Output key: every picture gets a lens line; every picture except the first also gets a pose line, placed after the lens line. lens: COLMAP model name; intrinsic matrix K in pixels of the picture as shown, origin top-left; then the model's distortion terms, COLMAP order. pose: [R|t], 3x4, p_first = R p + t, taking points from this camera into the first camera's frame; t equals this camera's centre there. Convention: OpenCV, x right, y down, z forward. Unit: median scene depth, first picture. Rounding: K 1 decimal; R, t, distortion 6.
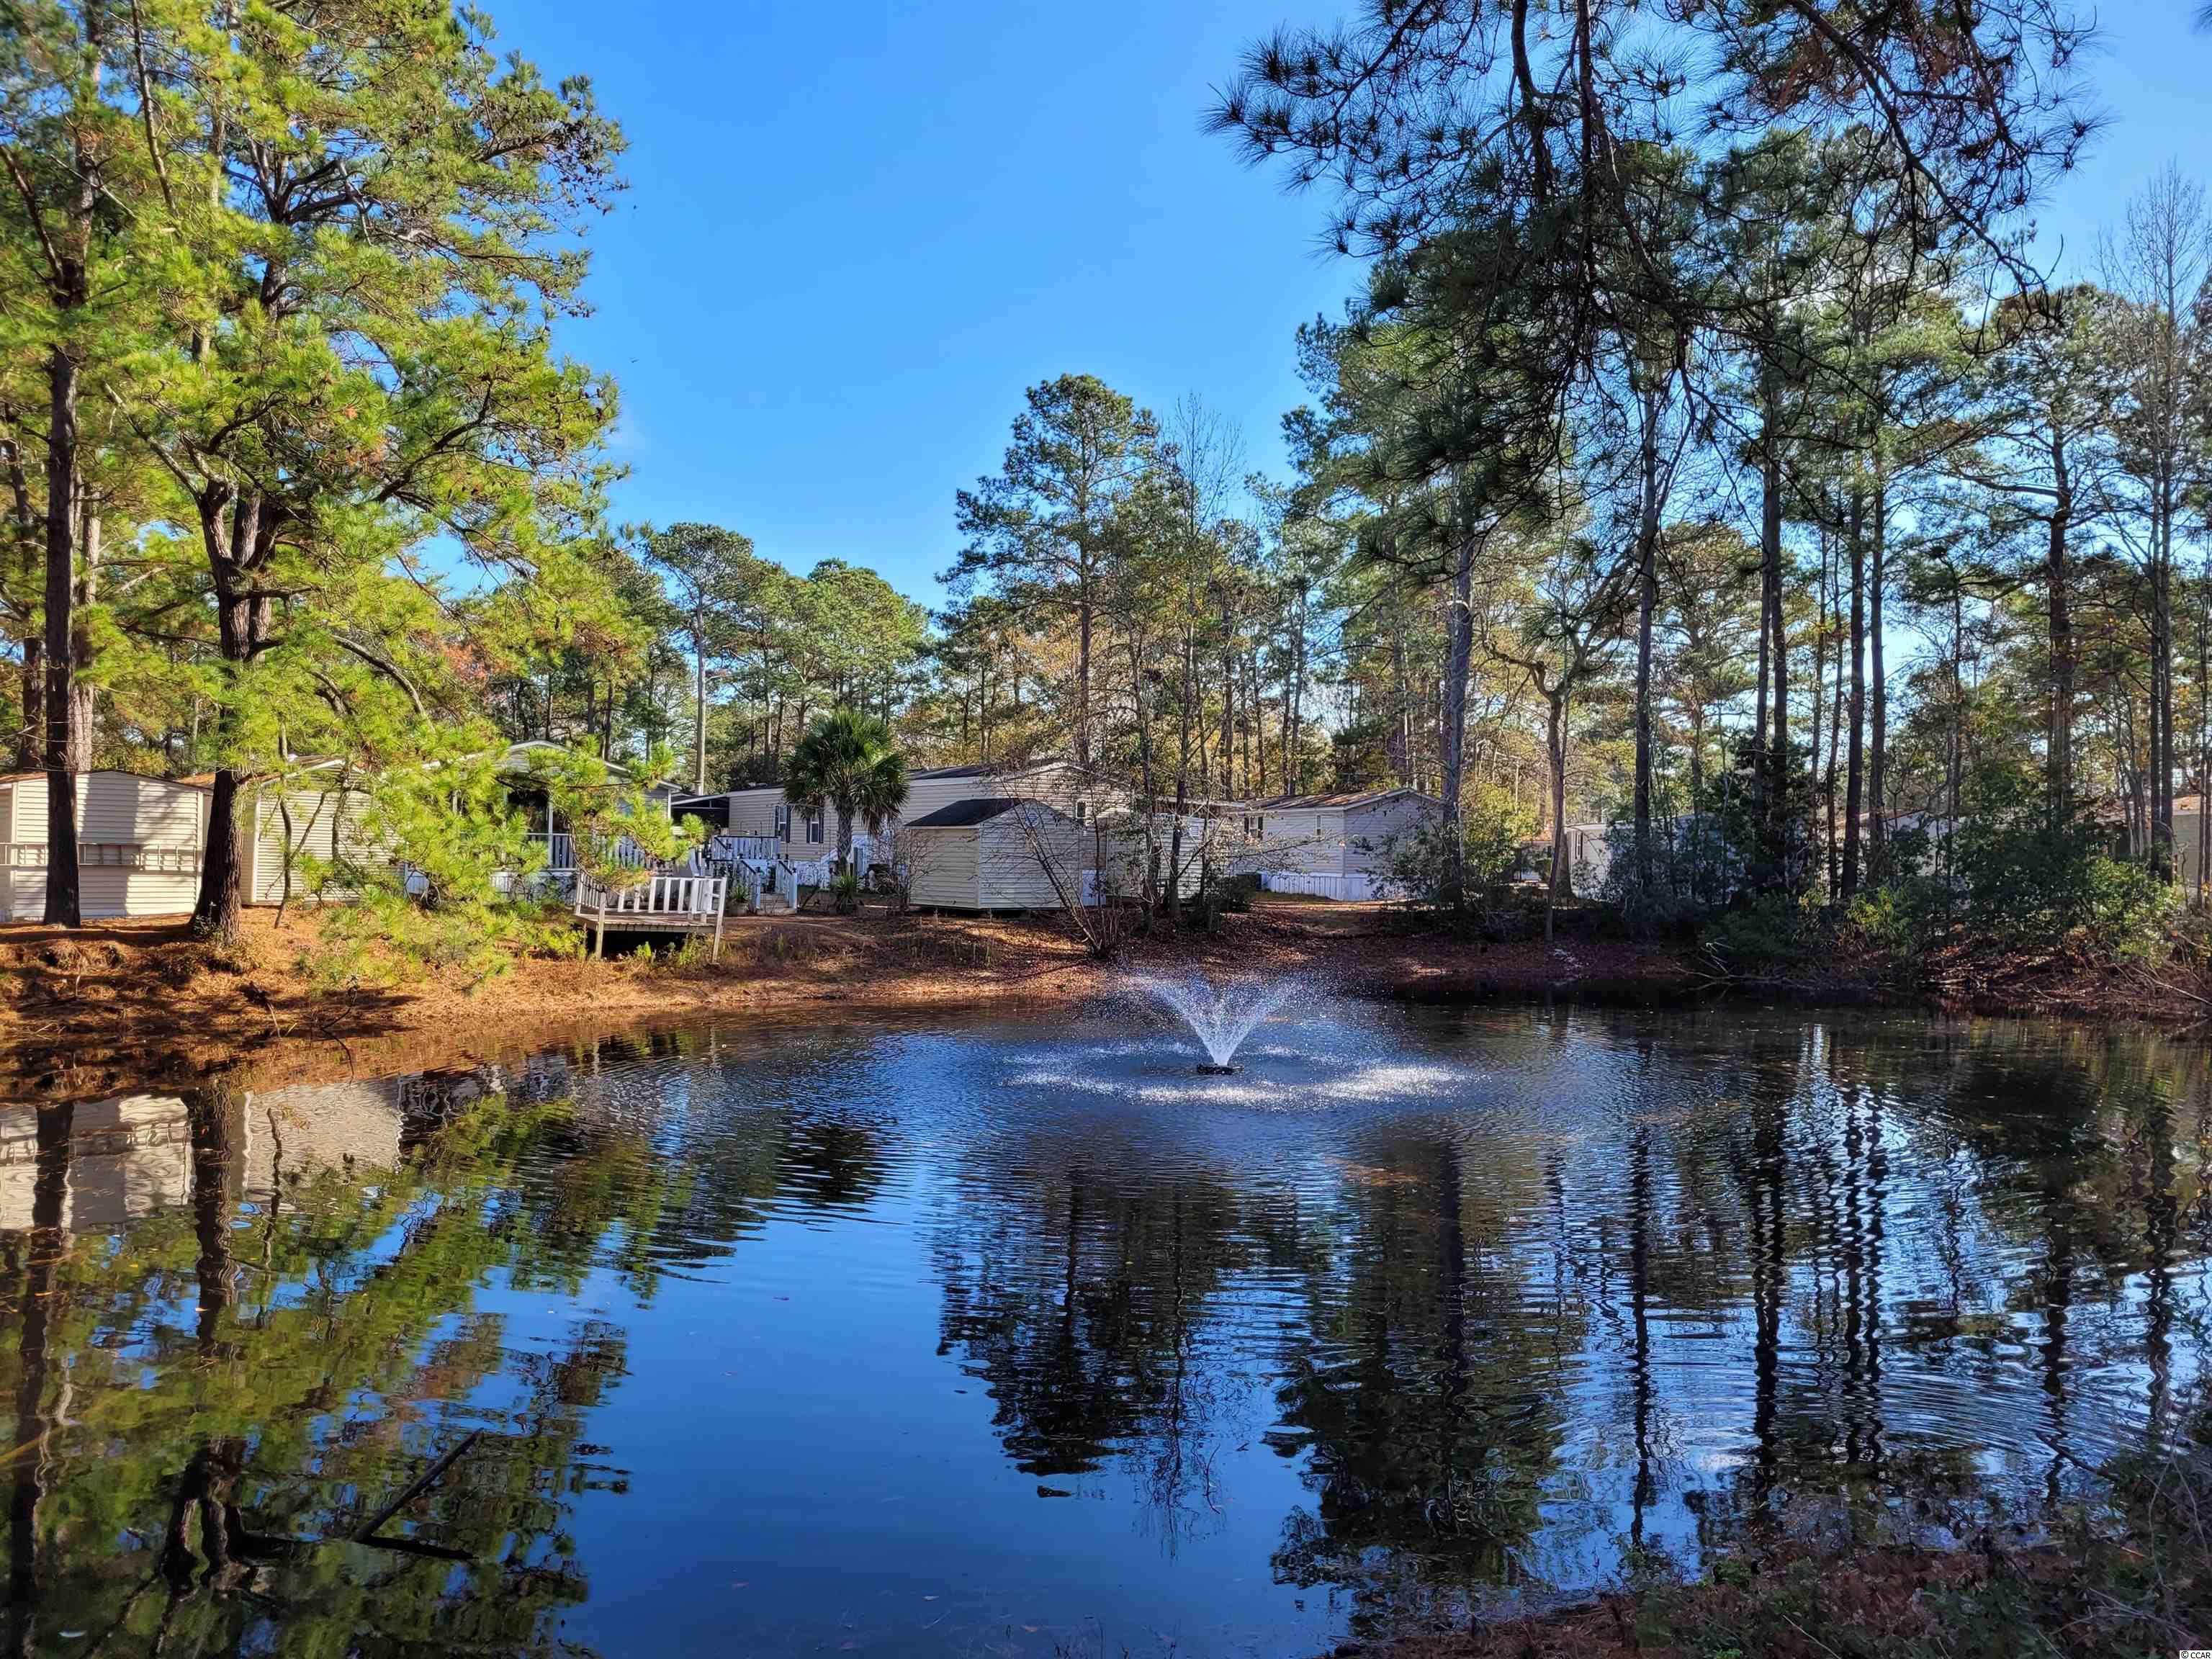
lens RADIAL K [[1677.9, 0, 1126.4], [0, 1677.9, 827.3], [0, 0, 1]] dist [0.048561, -0.046863]
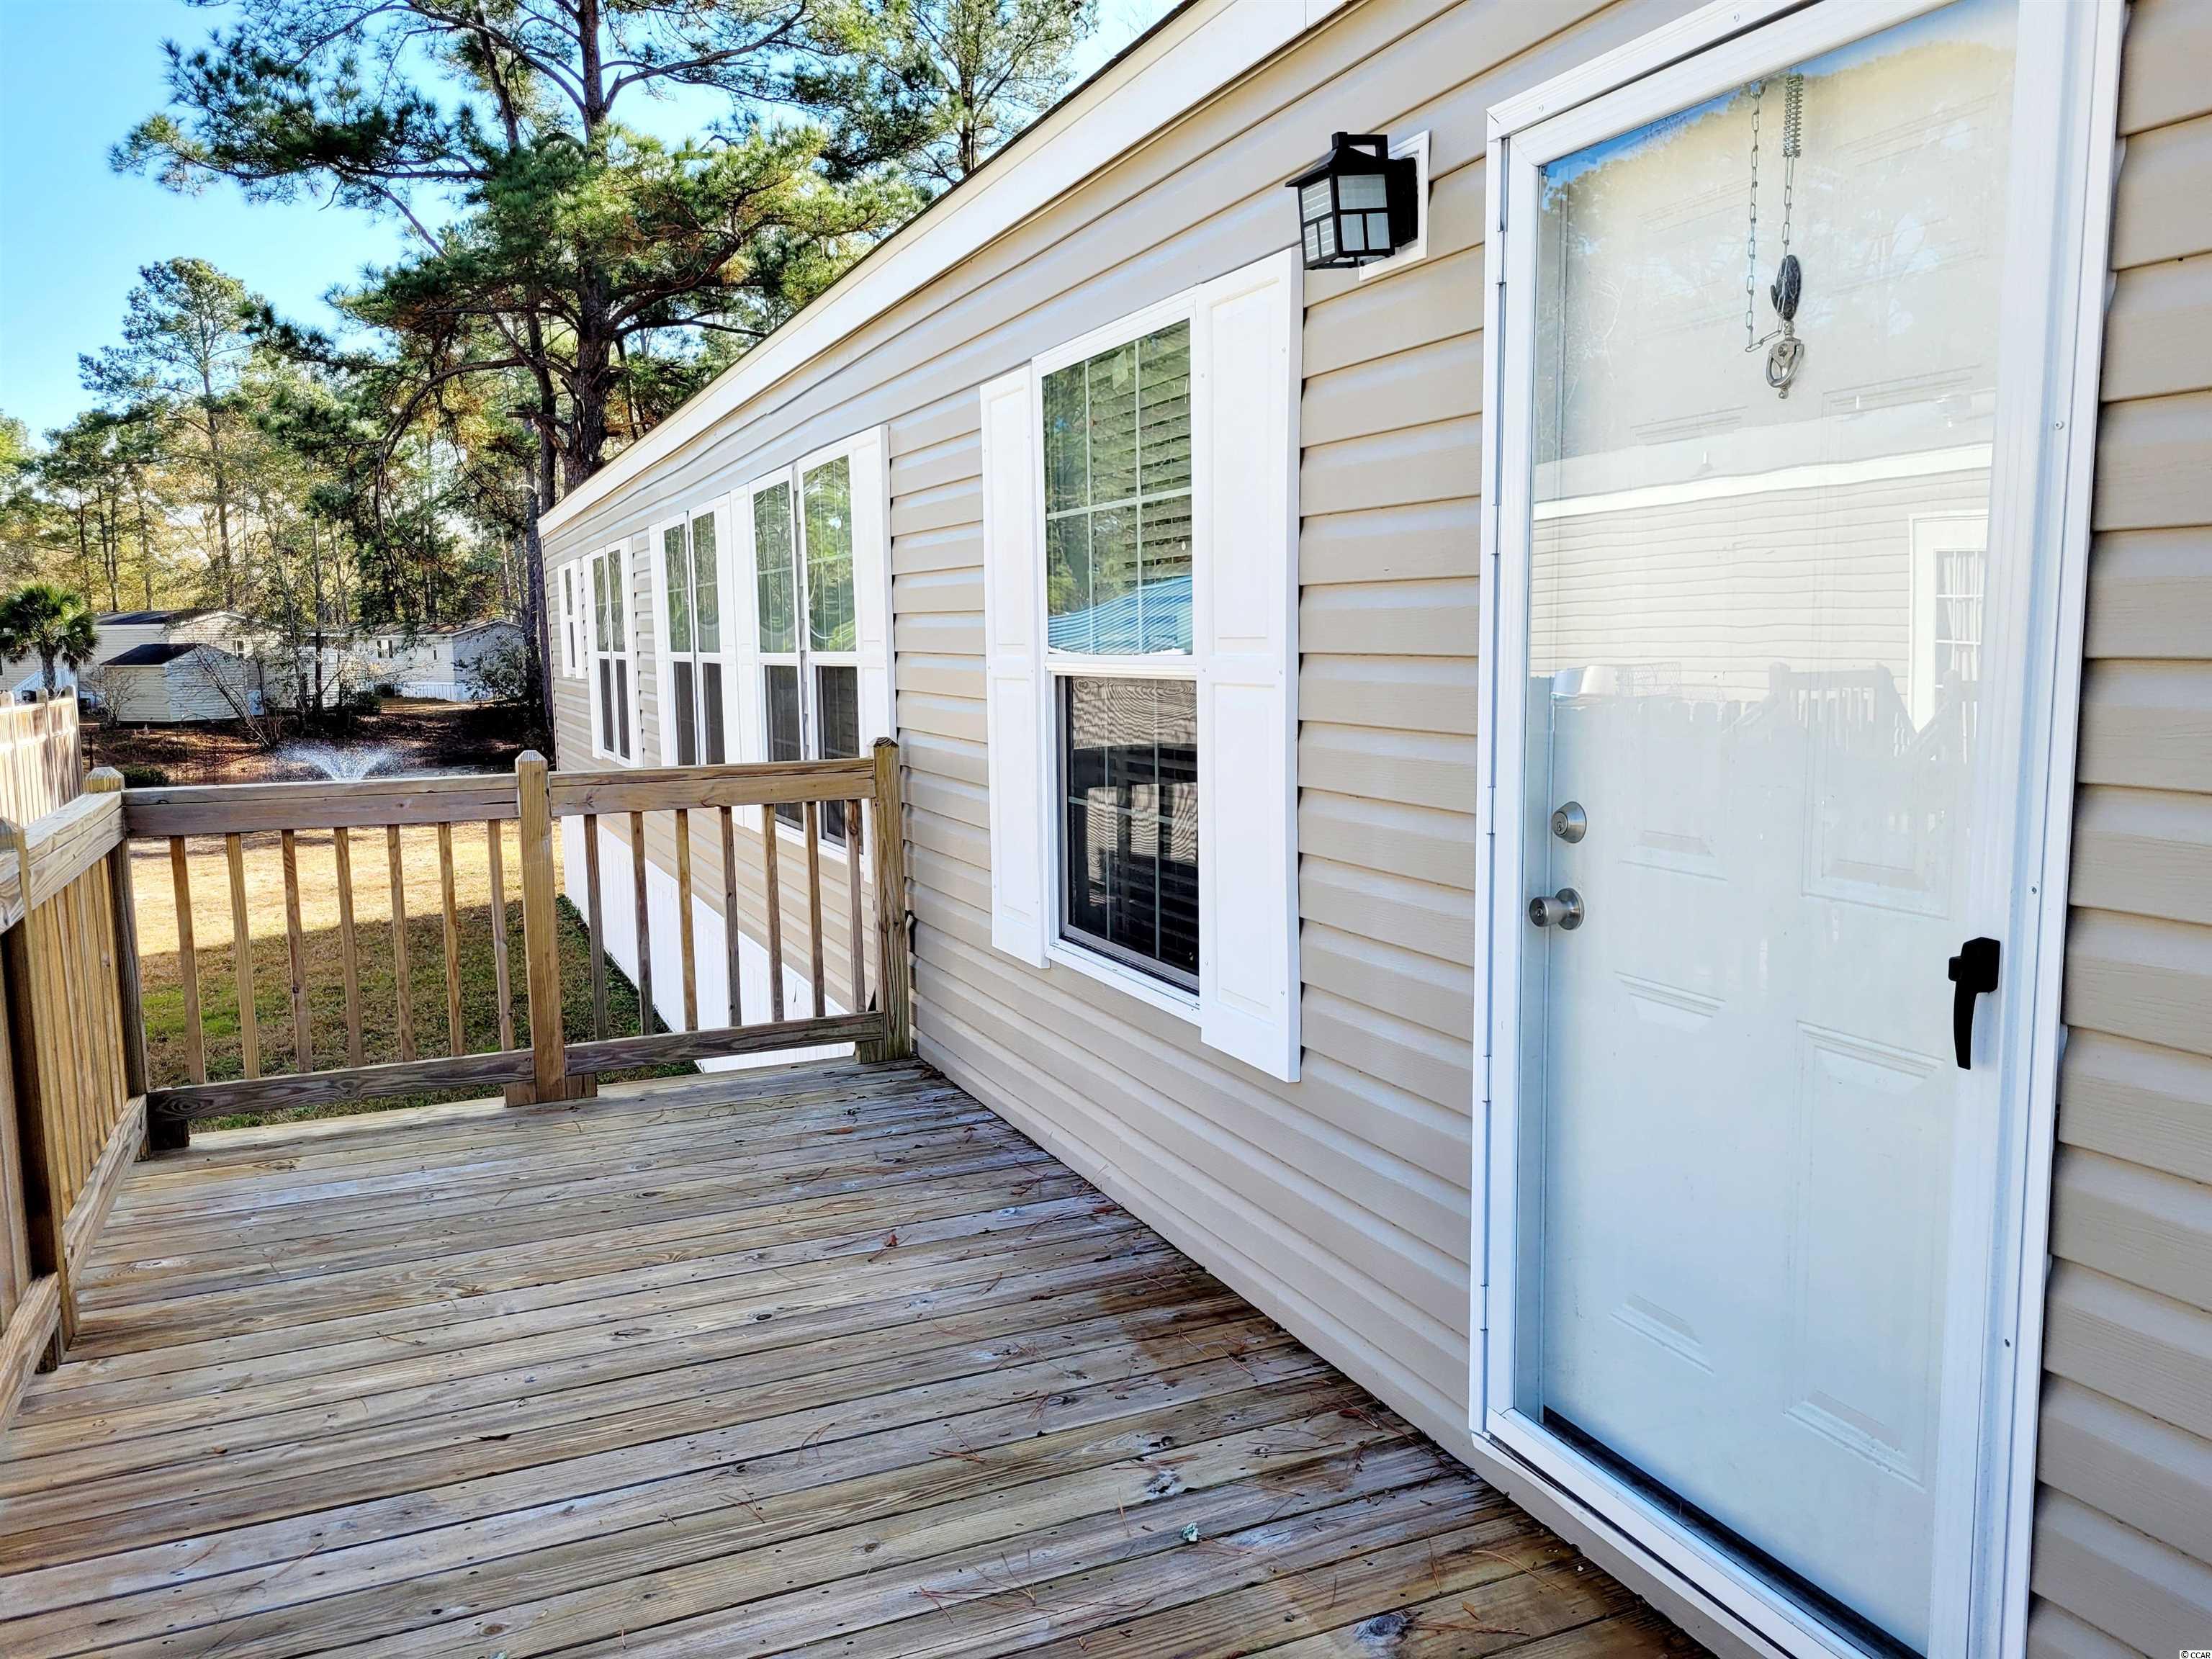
lens RADIAL K [[1677.9, 0, 1126.4], [0, 1677.9, 827.3], [0, 0, 1]] dist [0.048561, -0.046863]
pose [[0.892474, -0.084449, 0.443123, -0.007730], [0.025973, 0.990311, 0.136420, -0.039740], [-0.450350, -0.110242, 0.886020, -0.676784]]
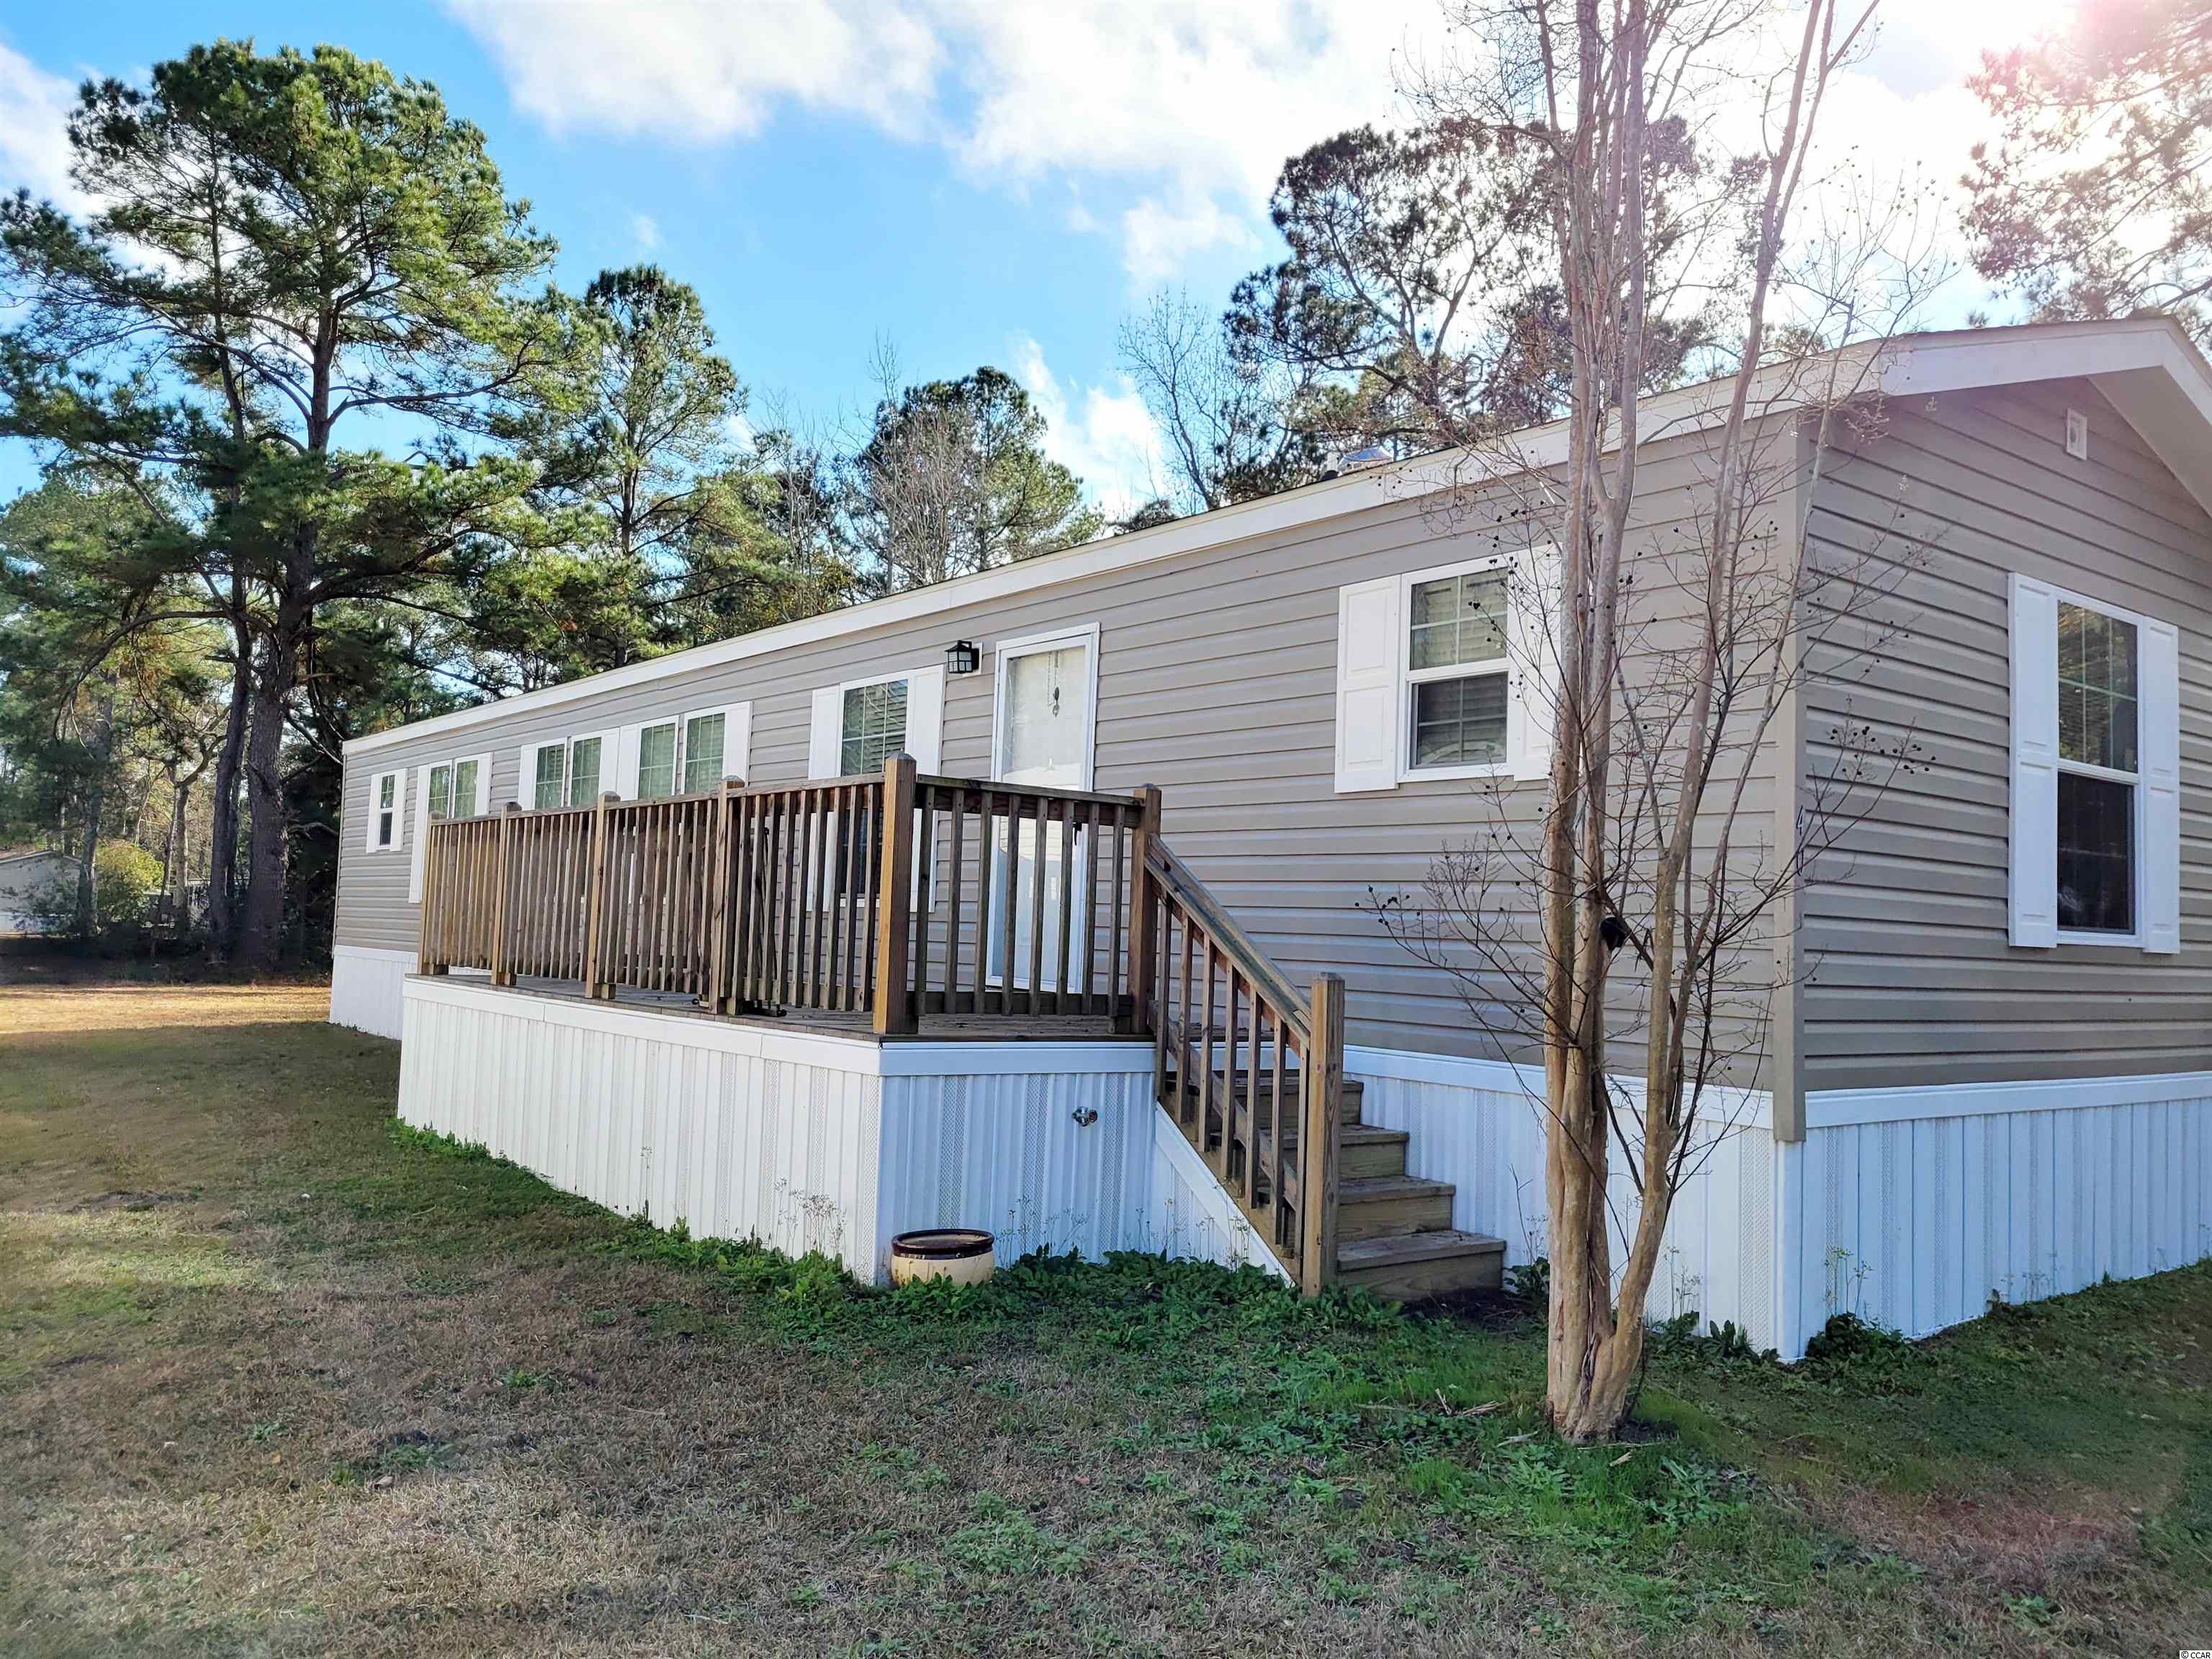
lens RADIAL K [[1673.4, 0, 1115.3], [0, 1673.4, 835.8], [0, 0, 1]] dist [0.044279, -0.037858]
pose [[0.753031, 0.053728, 0.655788, -0.114338], [-0.037717, 0.998547, -0.038499, -0.019396], [-0.656903, 0.004257, 0.753963, -0.823664]]
